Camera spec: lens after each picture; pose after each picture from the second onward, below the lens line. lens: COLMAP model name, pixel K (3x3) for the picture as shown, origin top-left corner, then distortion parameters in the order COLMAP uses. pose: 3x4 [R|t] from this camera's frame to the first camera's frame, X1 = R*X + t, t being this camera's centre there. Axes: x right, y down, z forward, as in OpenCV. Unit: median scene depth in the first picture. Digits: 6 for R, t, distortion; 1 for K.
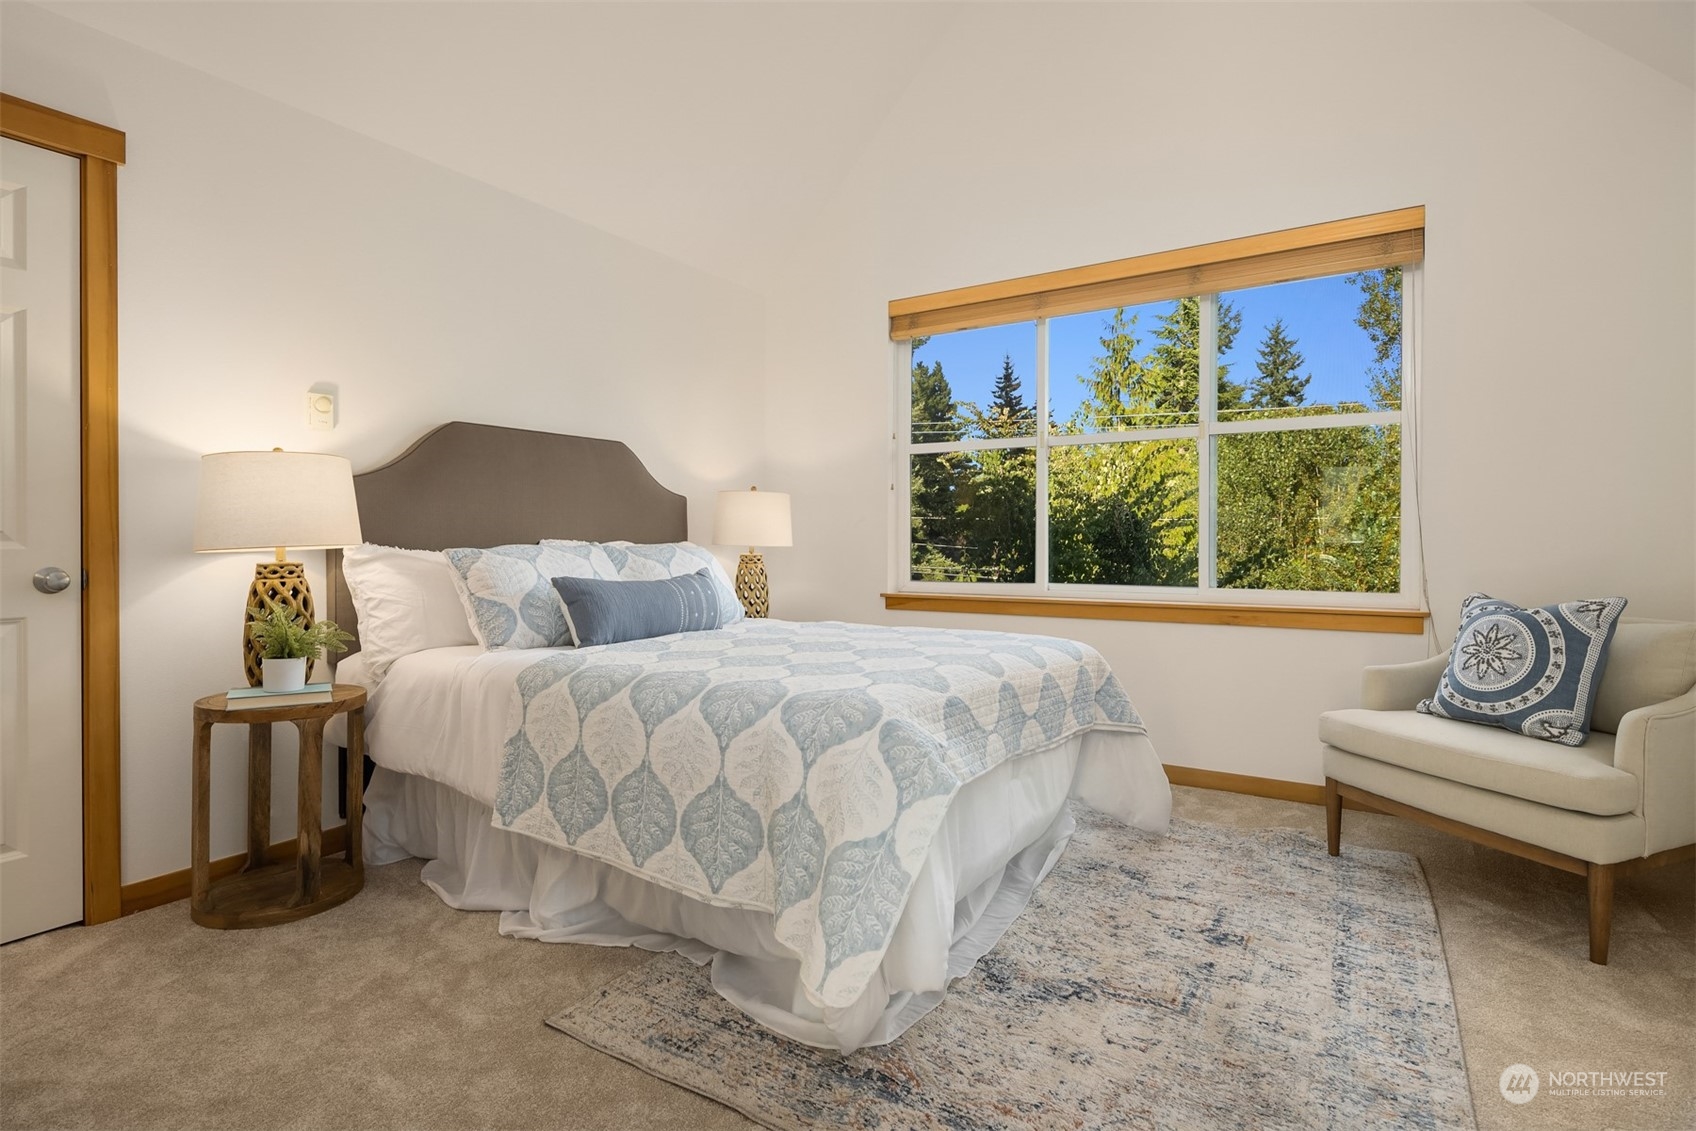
lens RADIAL K [[833.0, 0, 848.6], [0, 833.0, 543.8], [0, 0, 1]] dist [0.000377, -0.000196]
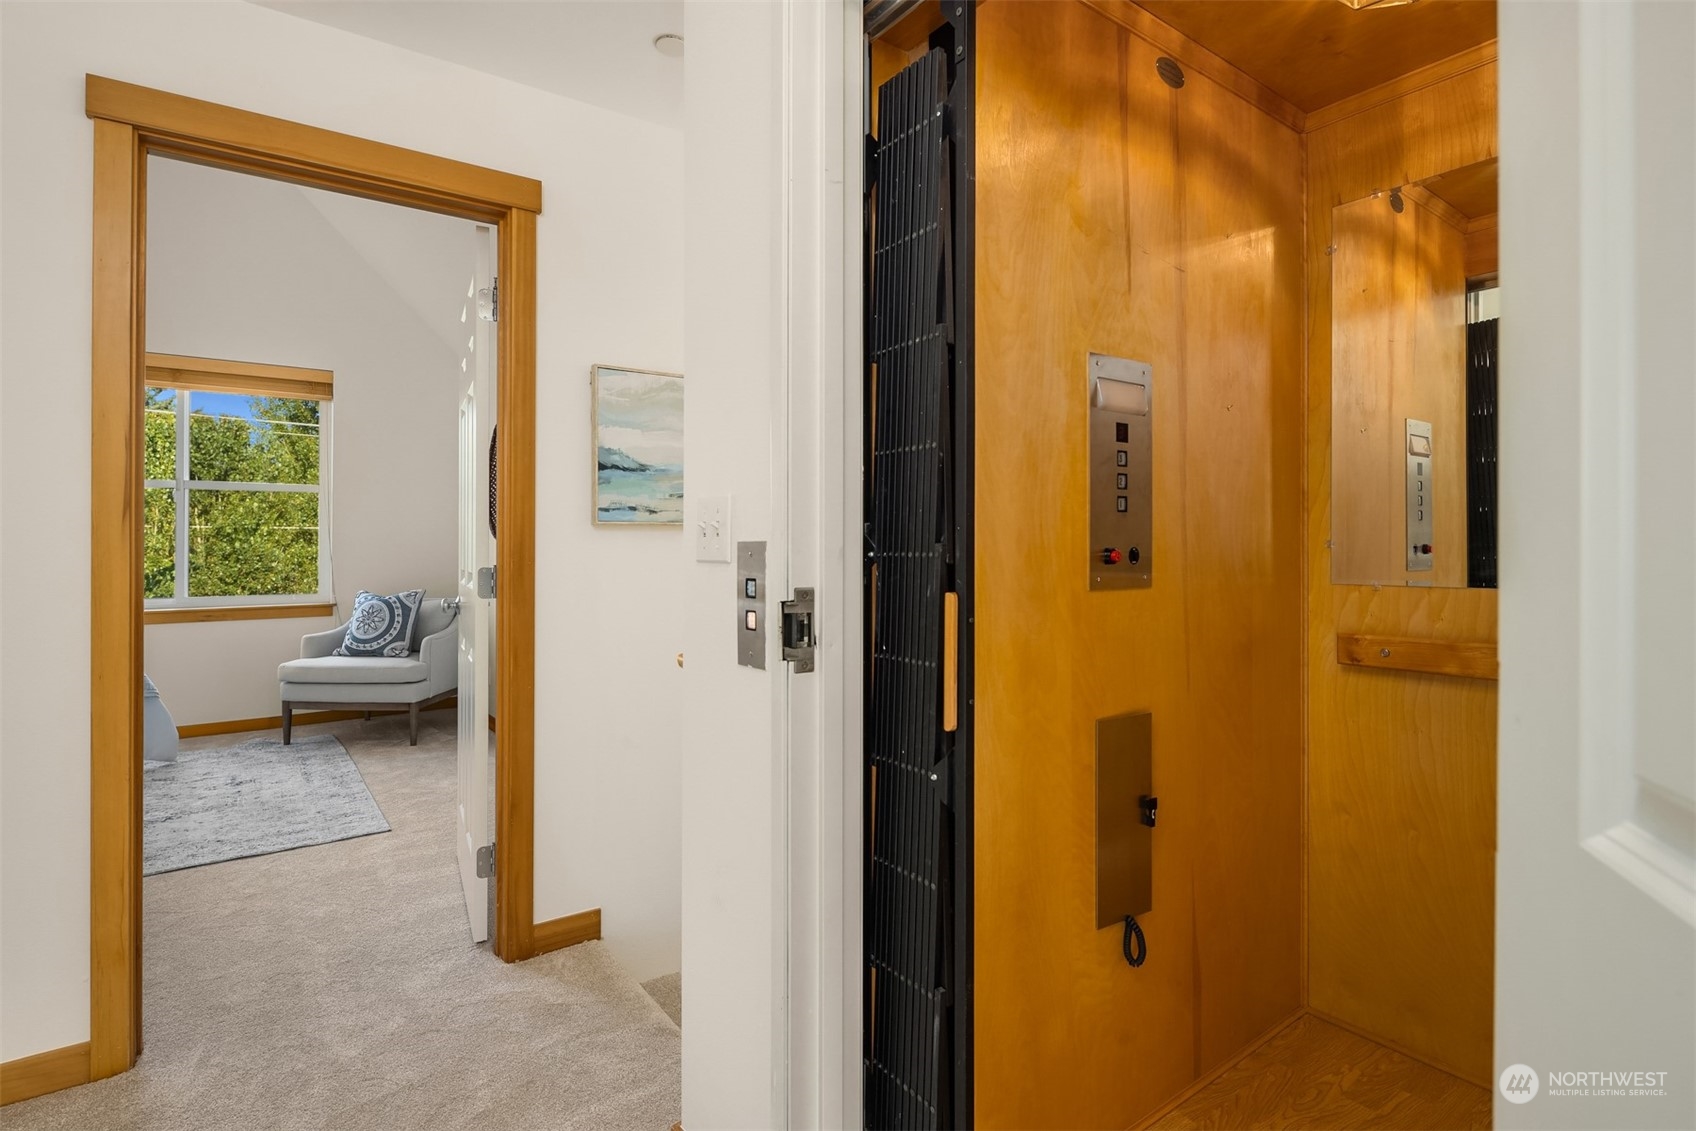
lens RADIAL K [[826.1, 0, 853.8], [0, 826.1, 554.3], [0, 0, 1]] dist [0.000866, 0.000019]
pose [[0.361726, -0.005619, 0.932267, -0.638655], [-0.001132, 0.999978, 0.006466, -0.039090], [-0.932284, -0.003394, 0.361712, -0.778088]]
